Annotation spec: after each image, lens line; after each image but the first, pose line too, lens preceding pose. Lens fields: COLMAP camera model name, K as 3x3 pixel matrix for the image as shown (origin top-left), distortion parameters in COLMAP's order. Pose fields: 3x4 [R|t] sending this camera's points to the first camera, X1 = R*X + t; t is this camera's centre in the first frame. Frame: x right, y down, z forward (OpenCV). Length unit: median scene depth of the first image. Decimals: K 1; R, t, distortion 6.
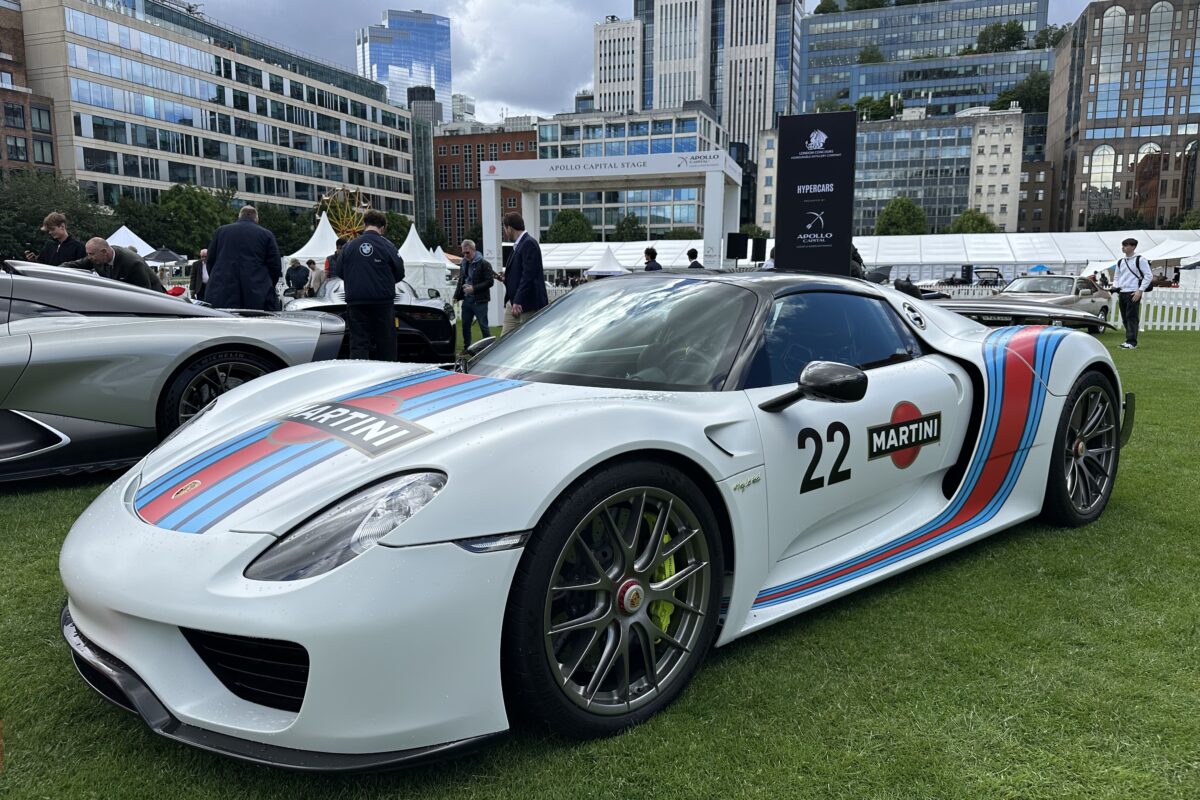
lens RADIAL K [[847.5, 0, 589.4], [0, 847.5, 419.1], [0, 0, 1]] dist [0.038829, -0.045993]
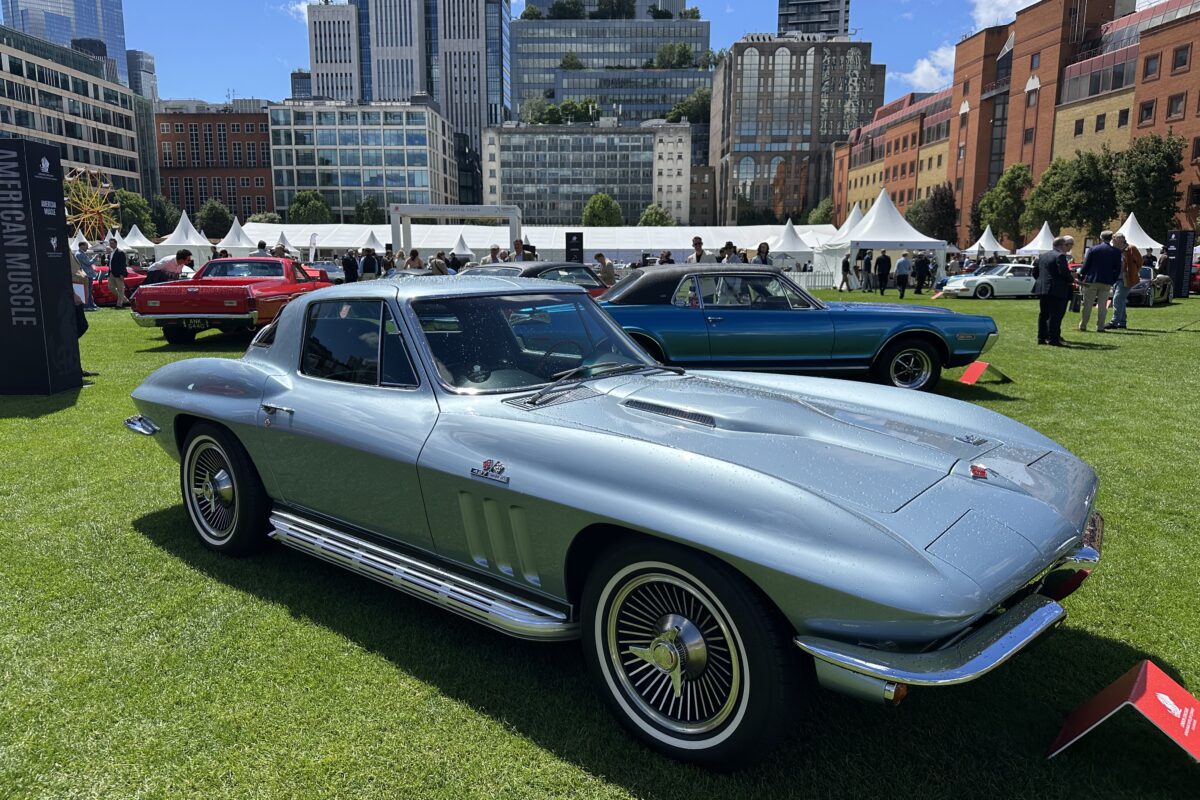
lens RADIAL K [[847.5, 0, 600.9], [0, 847.5, 400.1], [0, 0, 1]] dist [0.038829, -0.045993]
pose [[0.943543, -0.052223, 0.327109, -0.041758], [0.050939, 0.998624, 0.012496, 0.017733], [-0.327311, 0.004872, 0.944904, -0.125811]]
